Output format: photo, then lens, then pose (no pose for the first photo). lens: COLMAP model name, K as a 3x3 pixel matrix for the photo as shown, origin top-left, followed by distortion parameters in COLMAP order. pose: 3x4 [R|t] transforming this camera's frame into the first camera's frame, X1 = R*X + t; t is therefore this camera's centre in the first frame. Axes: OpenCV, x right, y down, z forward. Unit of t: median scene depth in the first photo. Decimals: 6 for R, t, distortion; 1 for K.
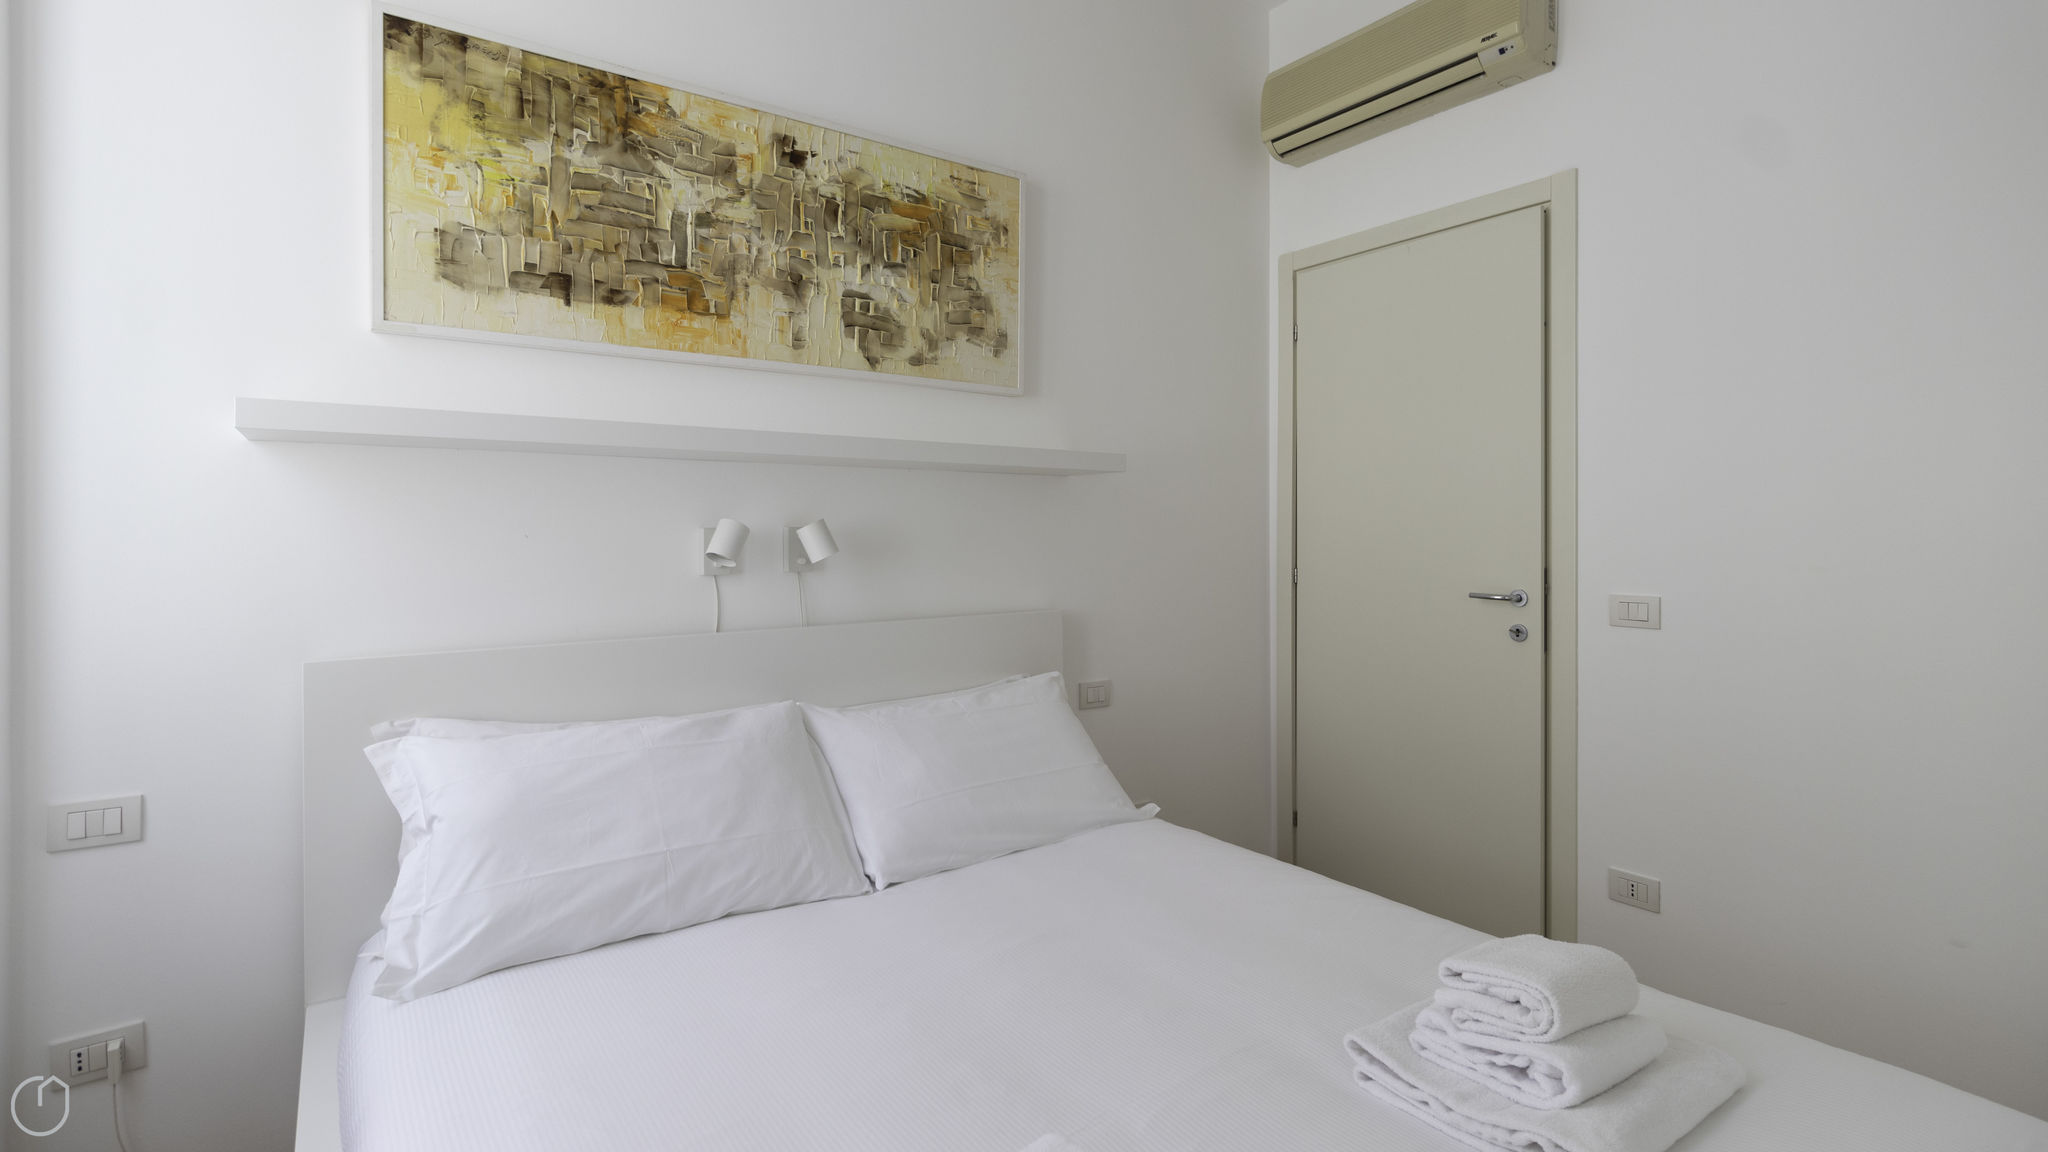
lens RADIAL K [[983.3, 0, 1041.6], [0, 983.3, 524.0], [0, 0, 1]] dist [0.004724, 0.001133]
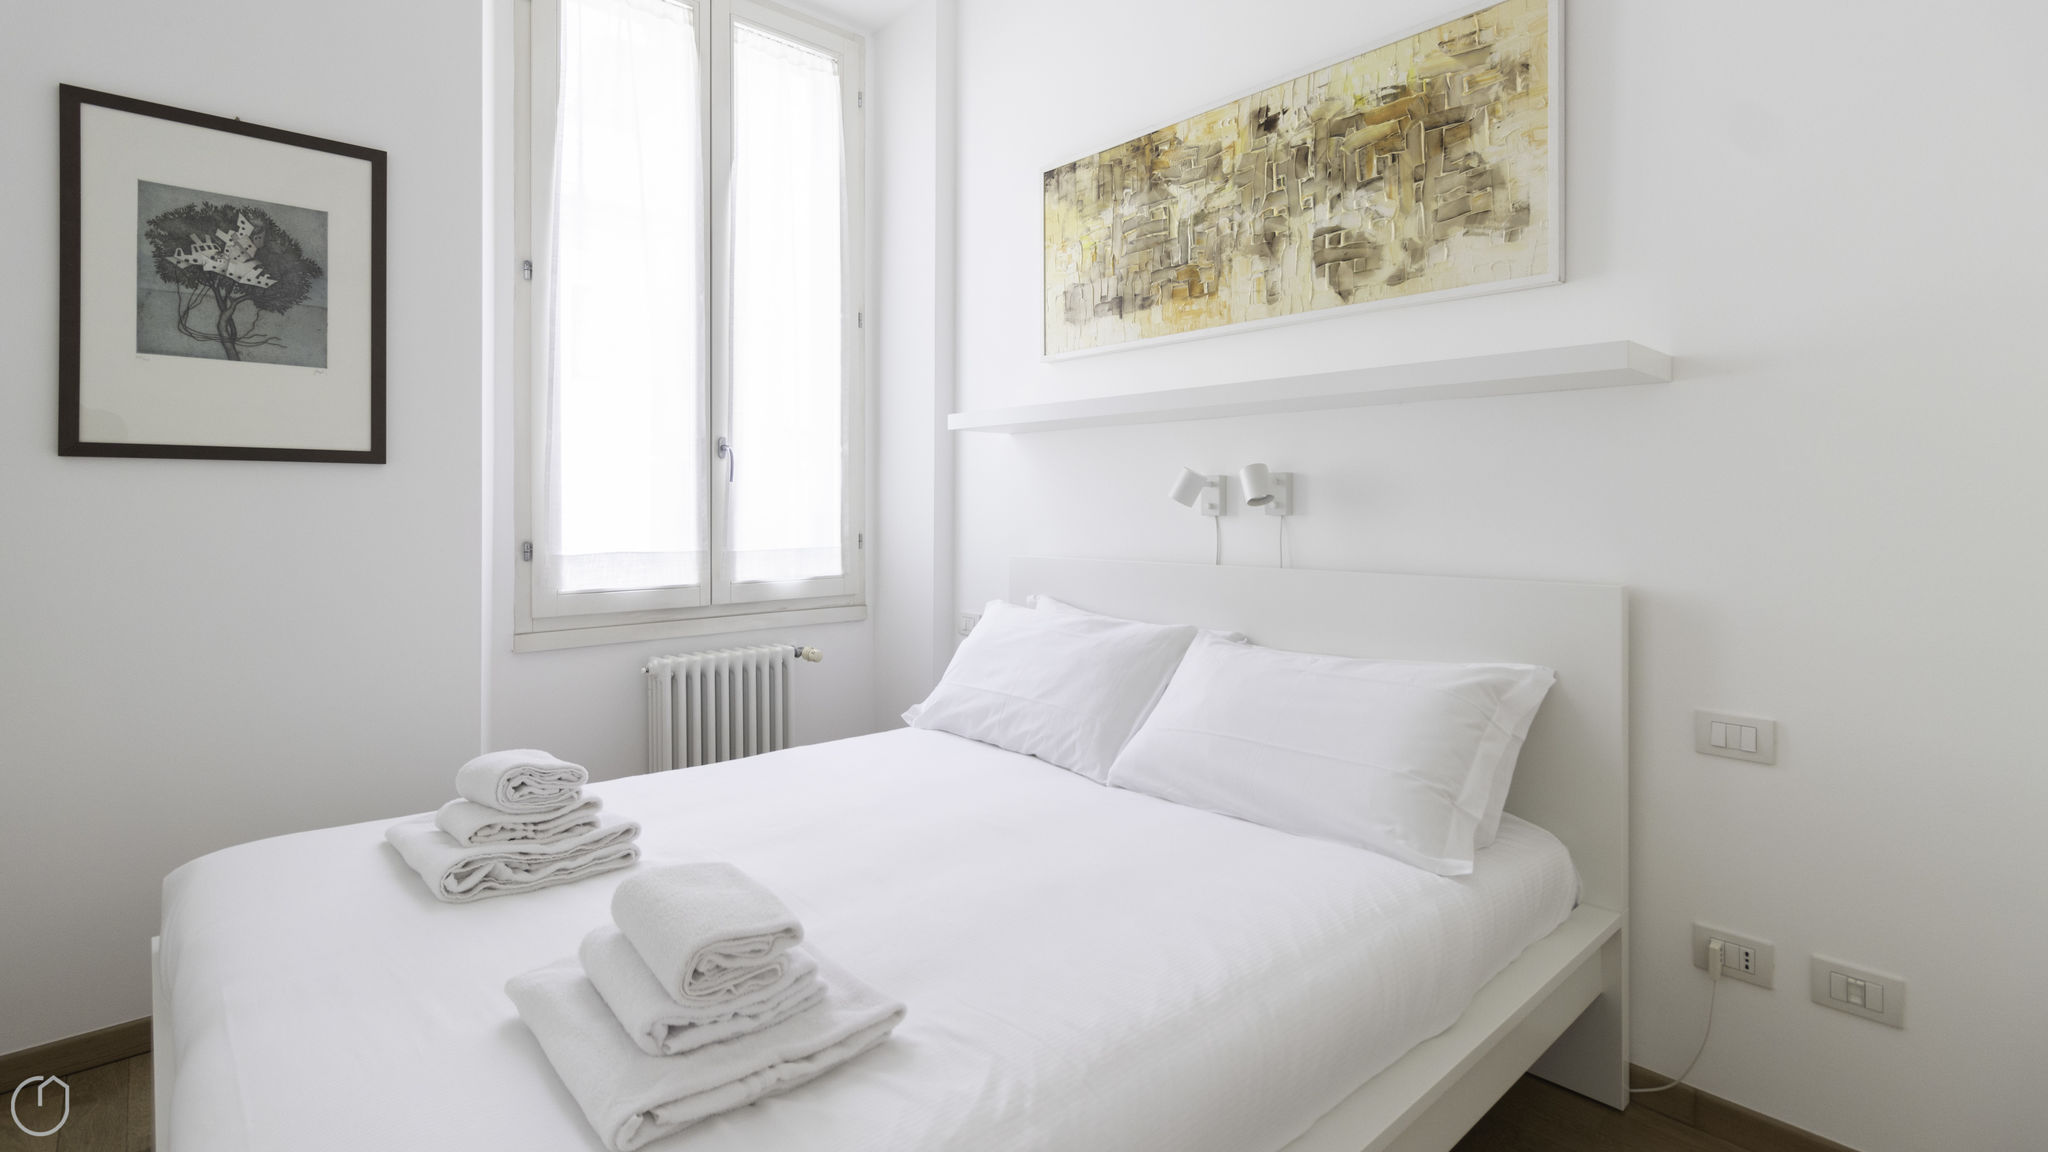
lens RADIAL K [[952.8, 0, 1019.7], [0, 952.8, 492.5], [0, 0, 1]] dist [-0.000112, 0.002719]
pose [[0.101852, -0.010778, -0.994741, 0.742051], [0.007076, 0.999924, -0.010110, 0.033316], [0.994774, -0.006009, 0.101921, 0.628401]]
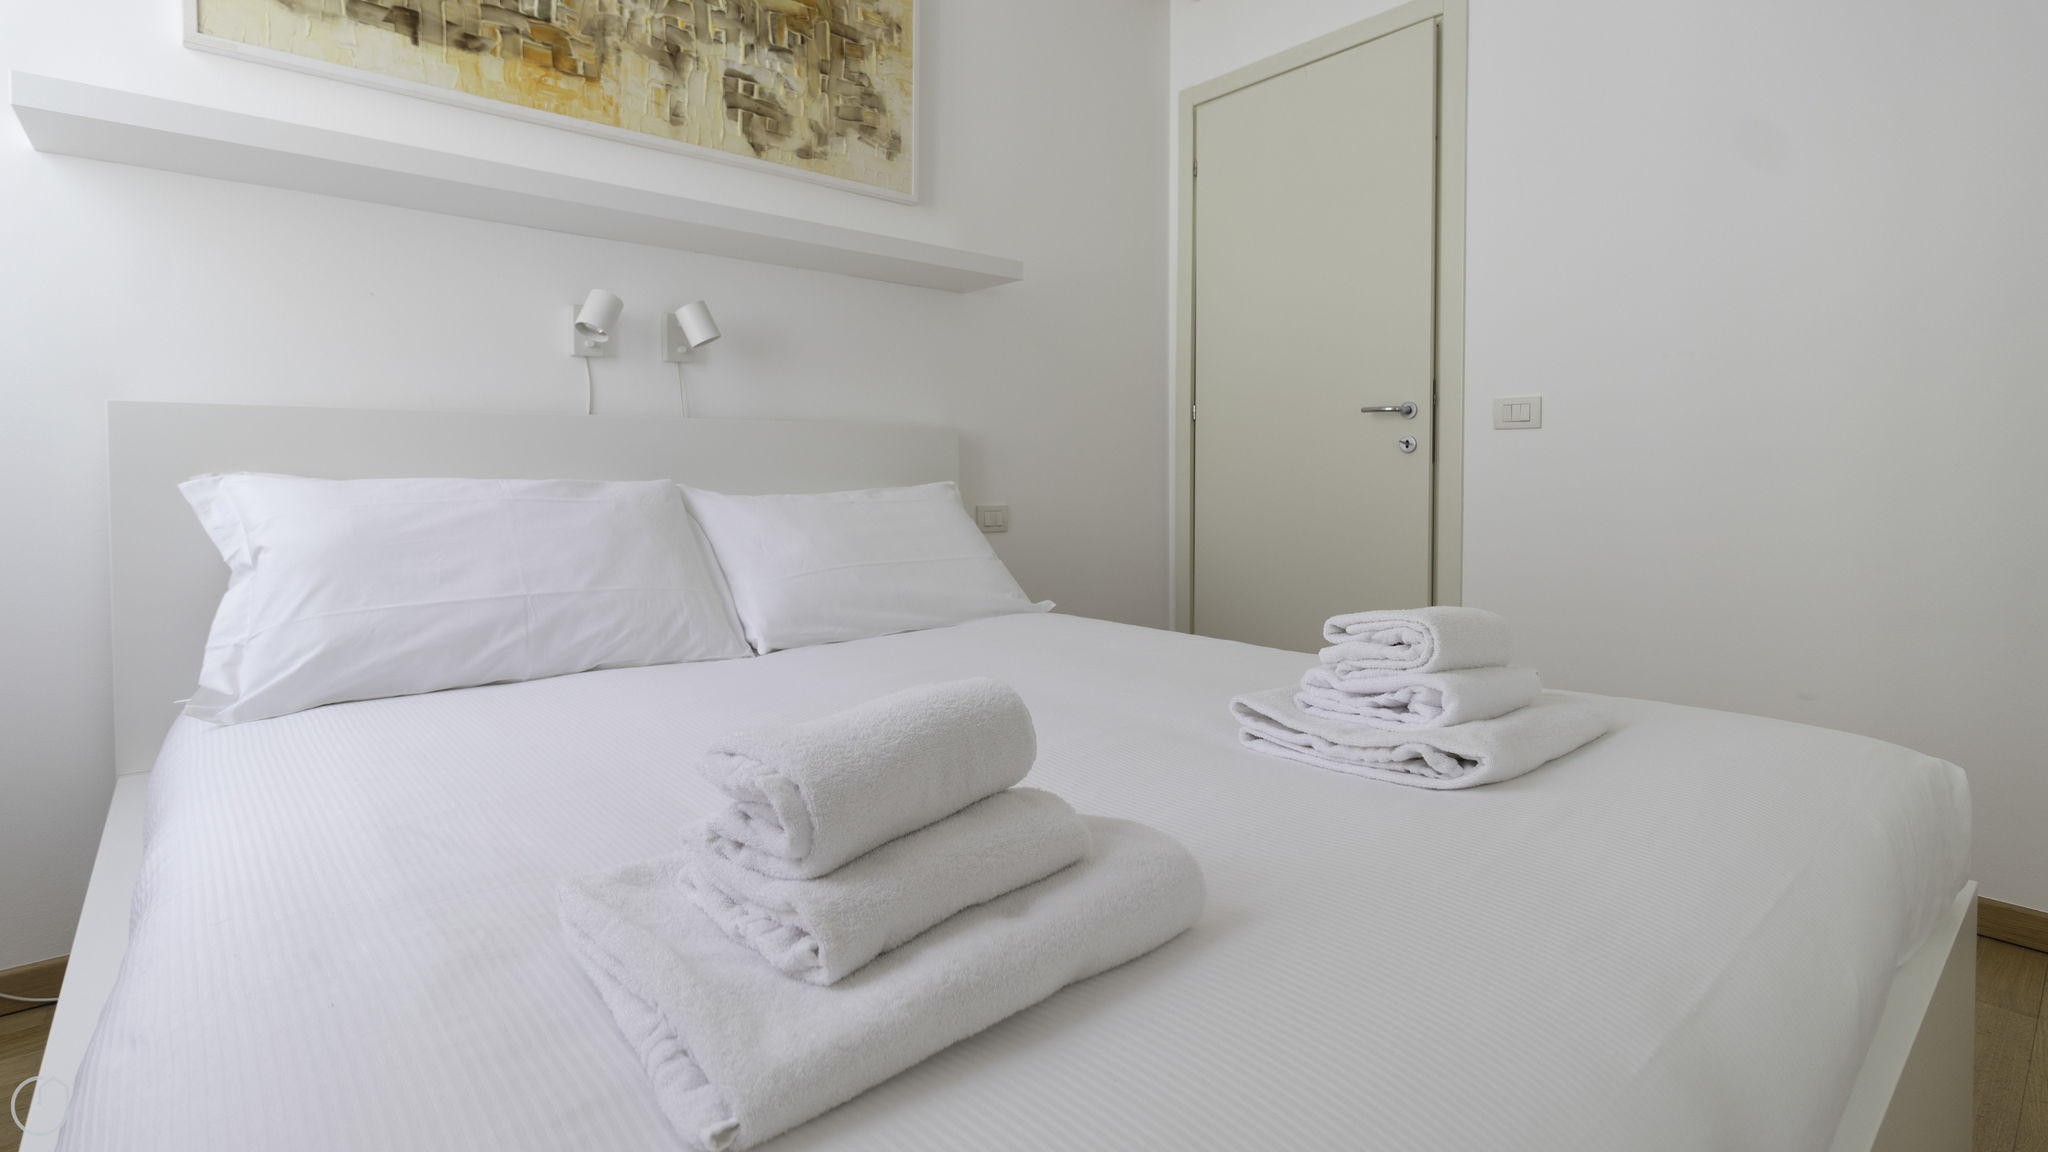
lens RADIAL K [[983.3, 0, 1030.7], [0, 983.3, 485.9], [0, 0, 1]] dist [0.004724, 0.001133]
pose [[0.996608, -0.000874, 0.082290, 0.014246], [-0.000927, 0.999761, 0.021842, 0.148841], [-0.082290, -0.021844, 0.996369, 0.021083]]
